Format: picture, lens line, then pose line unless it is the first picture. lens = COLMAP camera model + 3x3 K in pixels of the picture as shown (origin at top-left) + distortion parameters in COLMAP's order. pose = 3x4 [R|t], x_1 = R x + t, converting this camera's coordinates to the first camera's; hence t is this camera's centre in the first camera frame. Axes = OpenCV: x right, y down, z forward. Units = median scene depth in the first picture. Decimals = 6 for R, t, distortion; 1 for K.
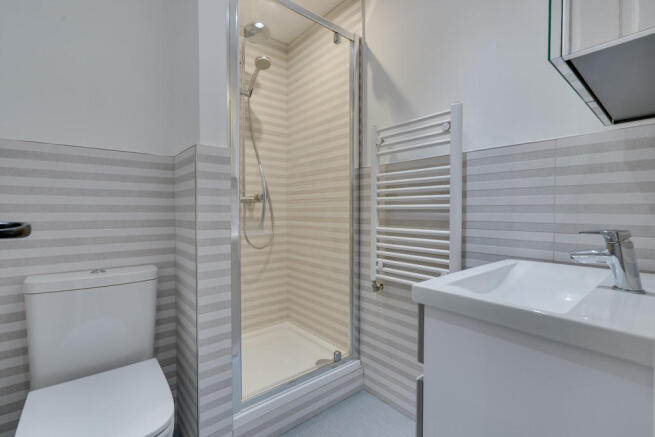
lens RADIAL K [[296.2, 0, 327.5], [0, 296.2, 218.5], [0, 0, 1]] dist [-0.002233, 0.000284]
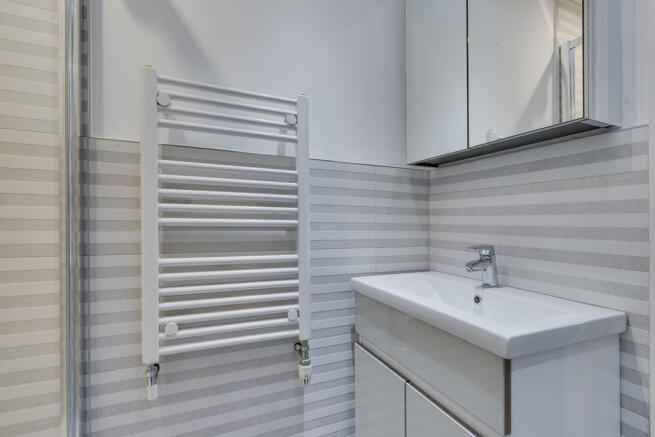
lens RADIAL K [[310.0, 0, 327.5], [0, 310.0, 218.5], [0, 0, 1]] dist [-0.000323, 0.000092]
pose [[0.281325, 0.005316, 0.959598, -0.287951], [0.008621, 0.999930, -0.008067, -0.037674], [-0.959574, 0.010542, 0.281260, 0.568409]]
